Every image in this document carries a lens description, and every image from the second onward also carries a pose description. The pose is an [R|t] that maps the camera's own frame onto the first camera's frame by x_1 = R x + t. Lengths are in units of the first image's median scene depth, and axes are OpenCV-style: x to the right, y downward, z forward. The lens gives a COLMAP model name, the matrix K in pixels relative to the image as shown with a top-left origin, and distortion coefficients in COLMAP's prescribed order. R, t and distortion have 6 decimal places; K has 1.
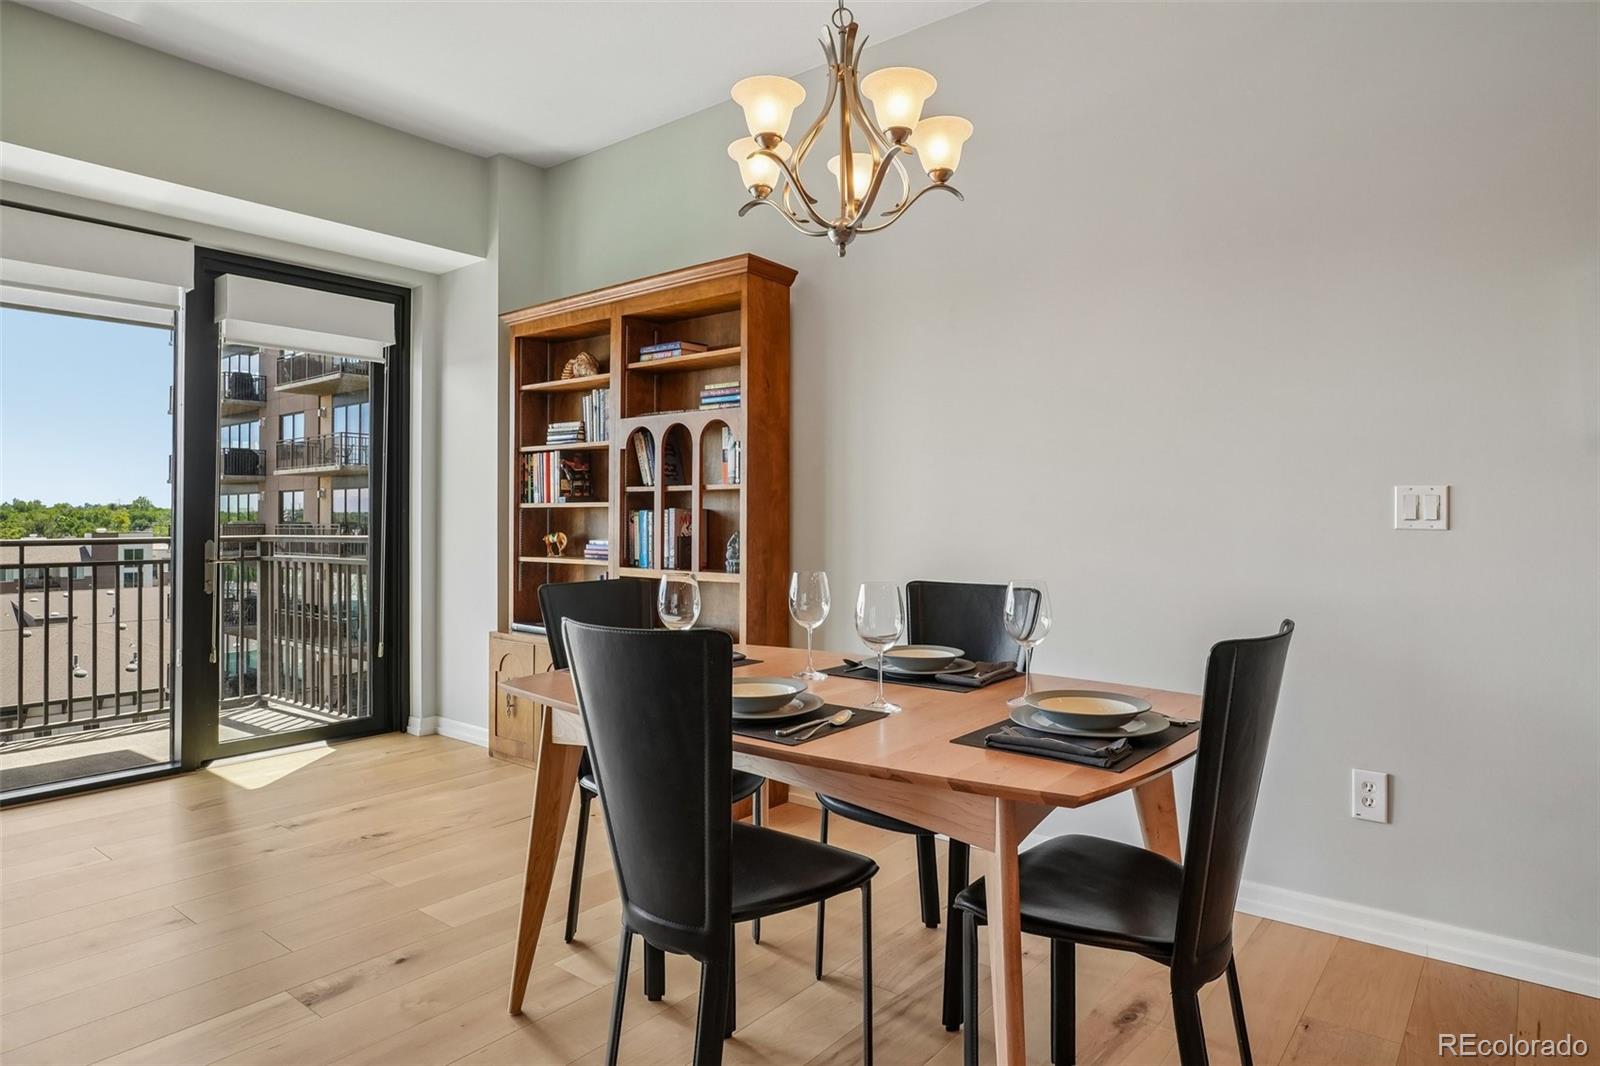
lens RADIAL K [[936.7, 0, 795.2], [0, 936.7, 504.6], [0, 0, 1]] dist [-0.010283, 0.000899]
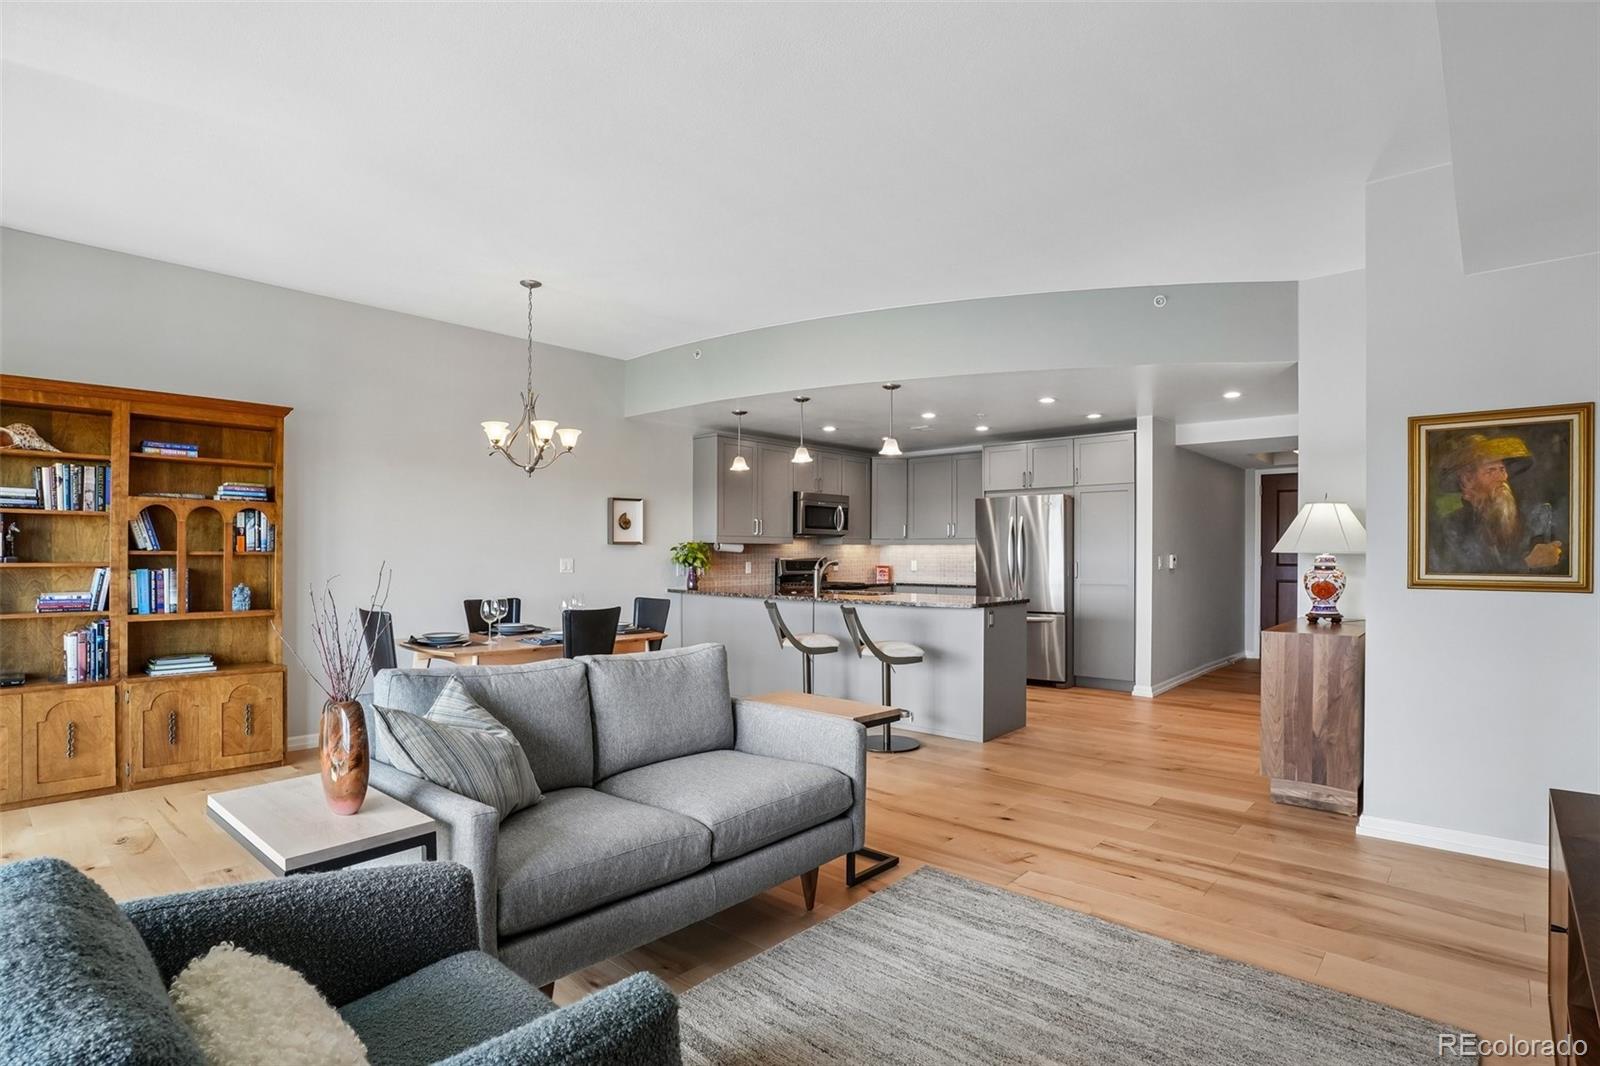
lens RADIAL K [[792.1, 0, 798.7], [0, 792.1, 553.6], [0, 0, 1]] dist [-0.030451, 0.001170]
pose [[0.051548, 0.001524, 0.998669, -1.047472], [-0.017935, 0.999839, -0.000600, -0.027226], [-0.998509, -0.017881, 0.051567, 0.051269]]
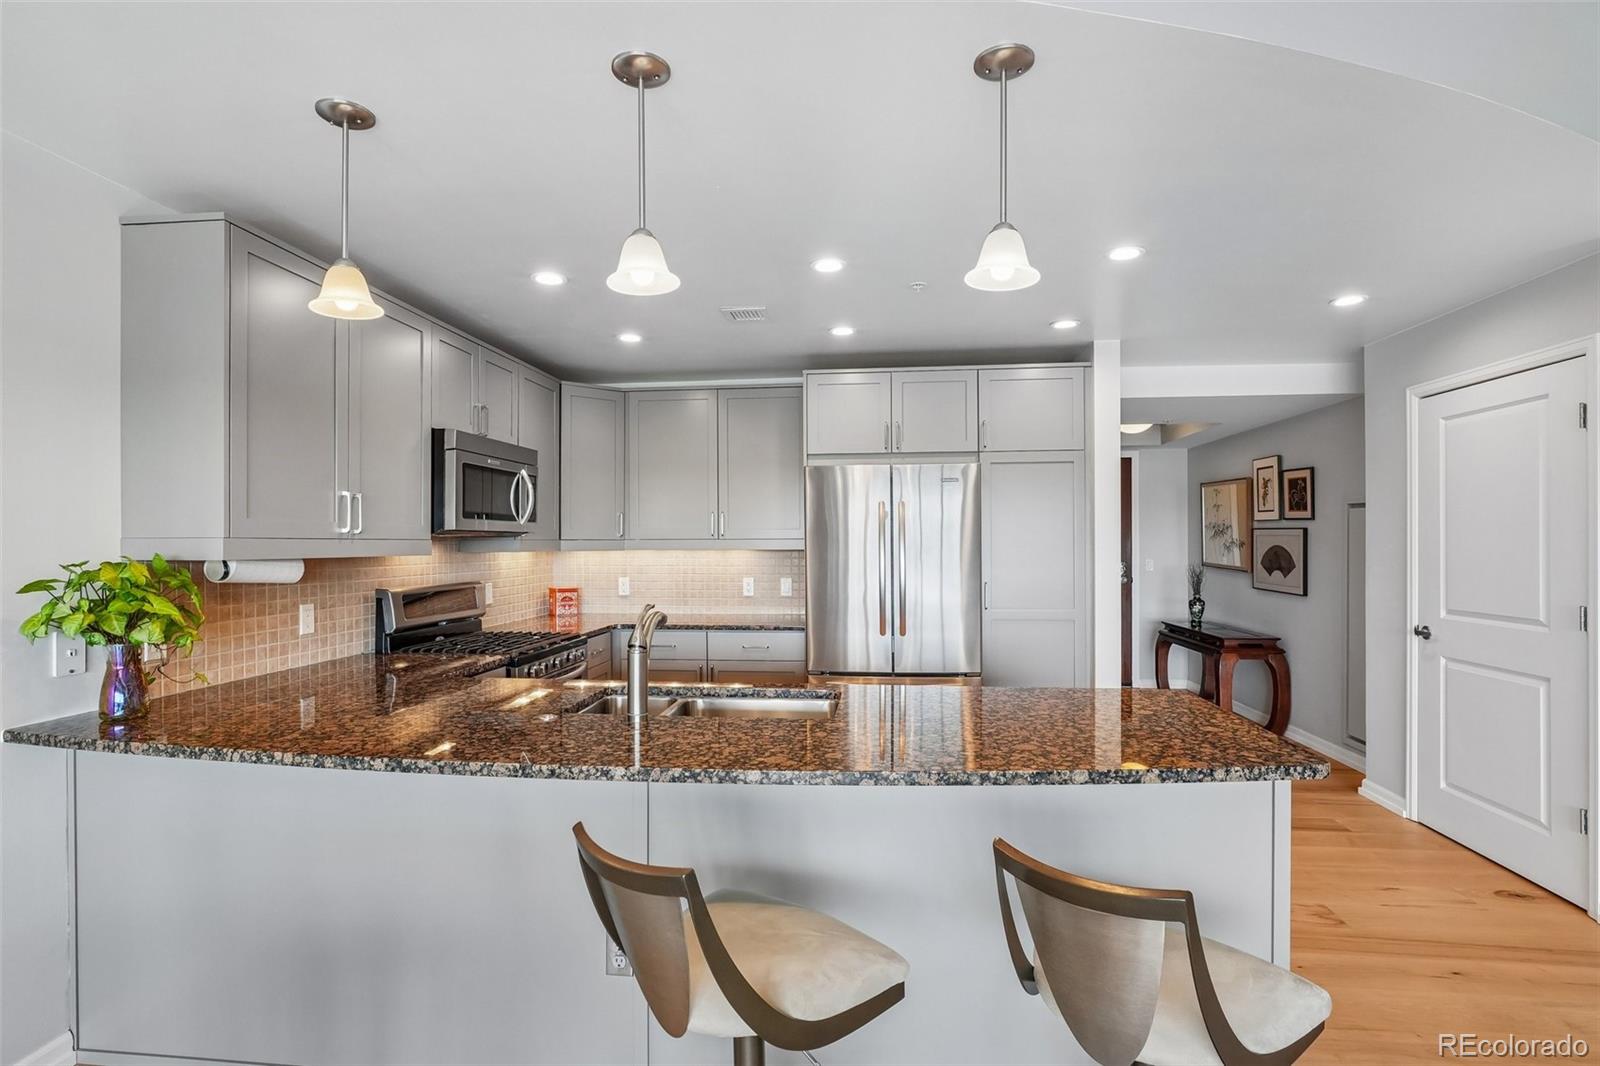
lens RADIAL K [[777.1, 0, 798.7], [0, 777.1, 541.6], [0, 0, 1]] dist [-0.011669, 0.001516]
pose [[-0.538303, 0.005268, 0.842735, -0.055600], [-0.008831, 0.999890, -0.011892, -0.056555], [-0.842705, -0.013843, -0.538198, 0.258446]]
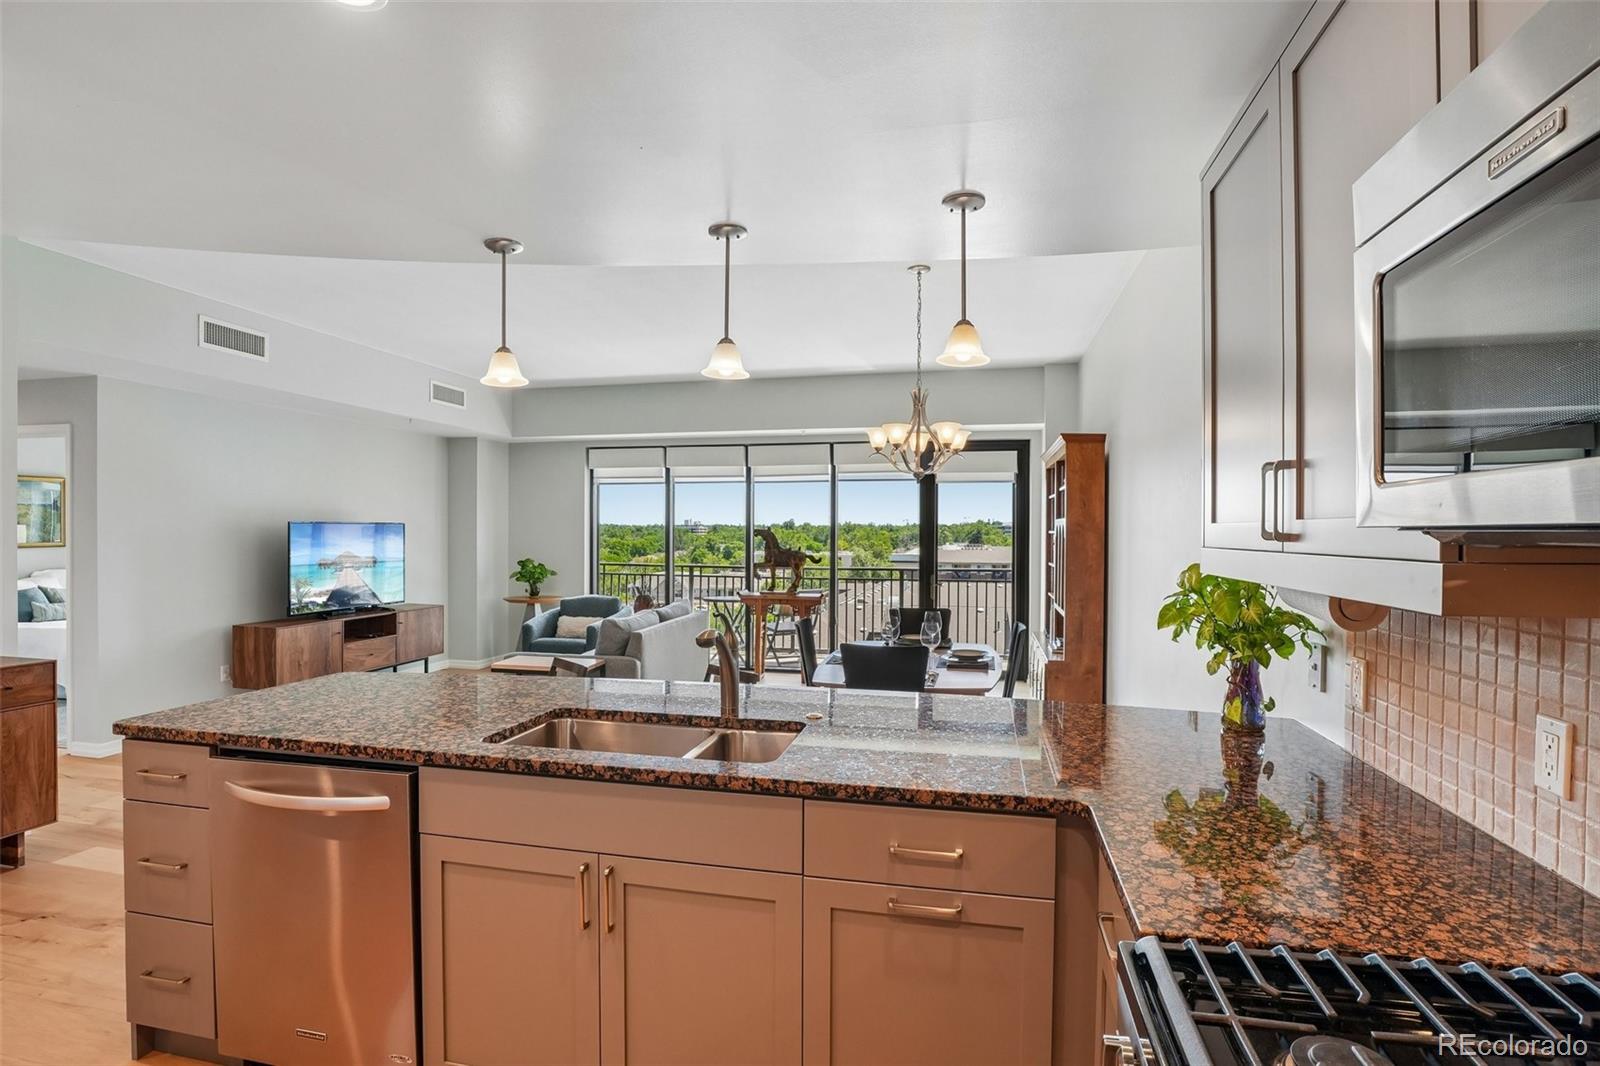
lens RADIAL K [[786.2, 0, 792.4], [0, 786.2, 538.3], [0, 0, 1]] dist [-0.035631, 0.008913]
pose [[0.436986, 0.010050, -0.899412, 0.849221], [0.010146, 0.999819, 0.016102, -0.076312], [0.899411, -0.016162, 0.436805, -0.092523]]
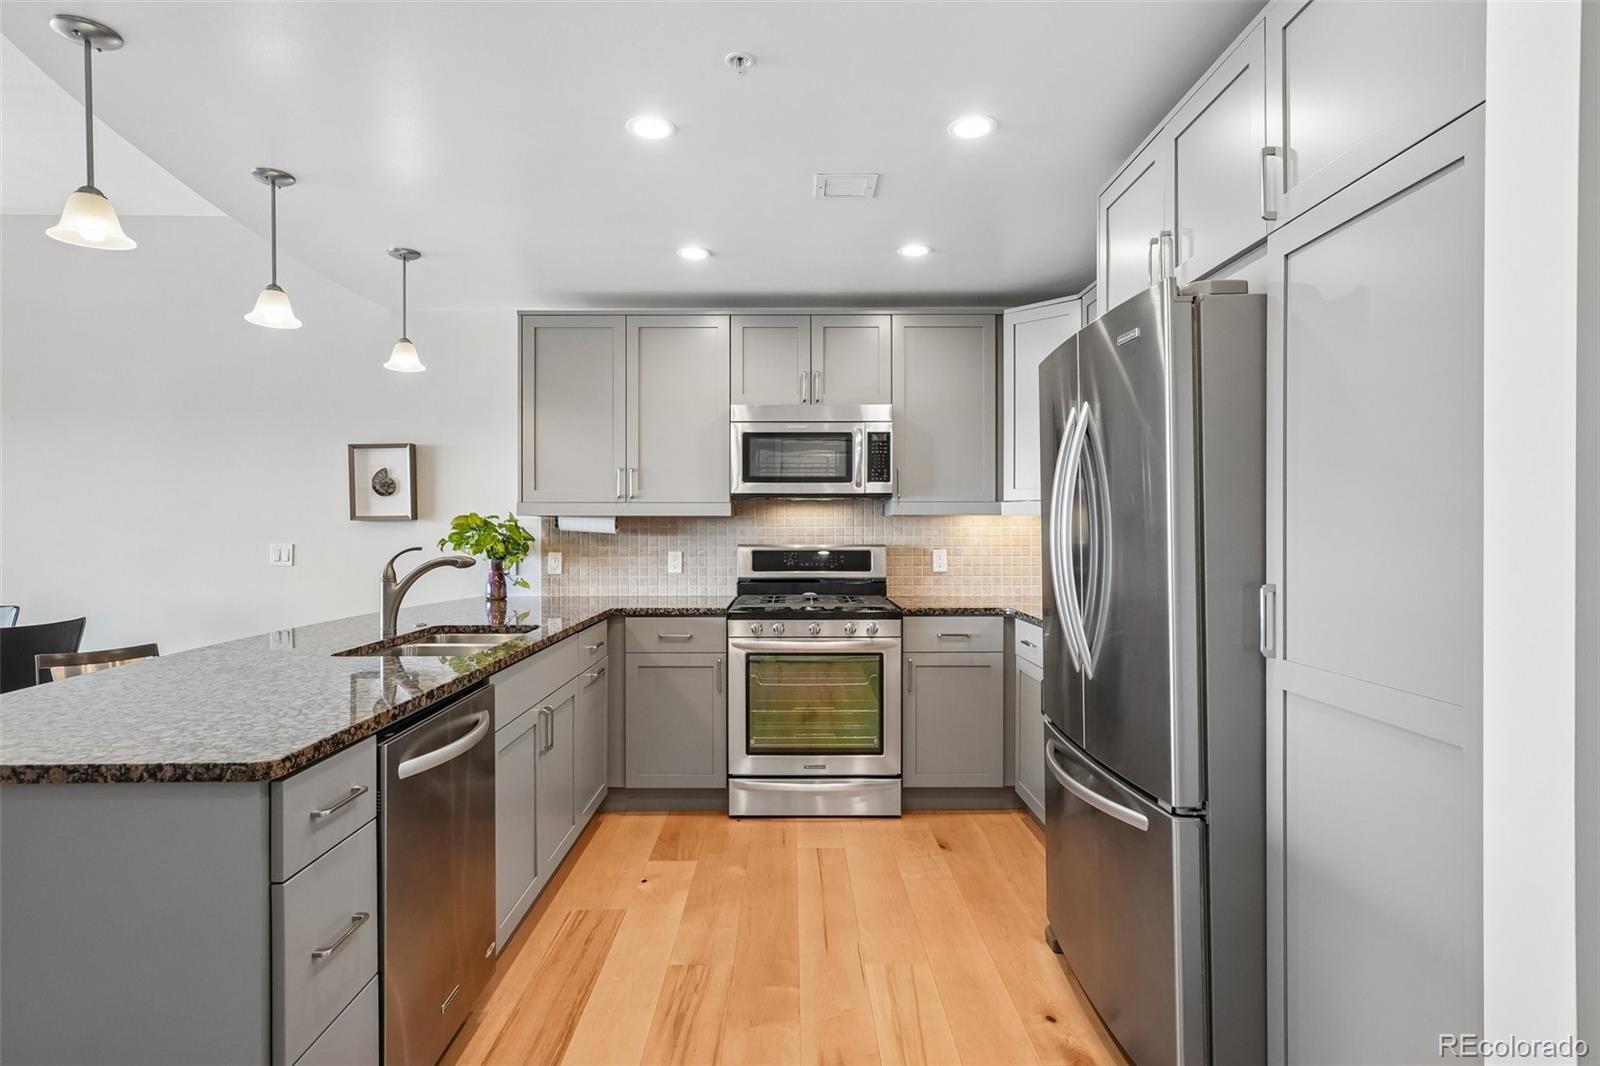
lens RADIAL K [[861.1, 0, 806.1], [0, 861.1, 527.5], [0, 0, 1]] dist [0.001638, 0.000516]
pose [[0.777786, -0.003231, 0.628521, 0.213507], [-0.010017, 0.999796, 0.017536, -0.054555], [-0.628449, -0.019935, 0.777595, -0.623581]]
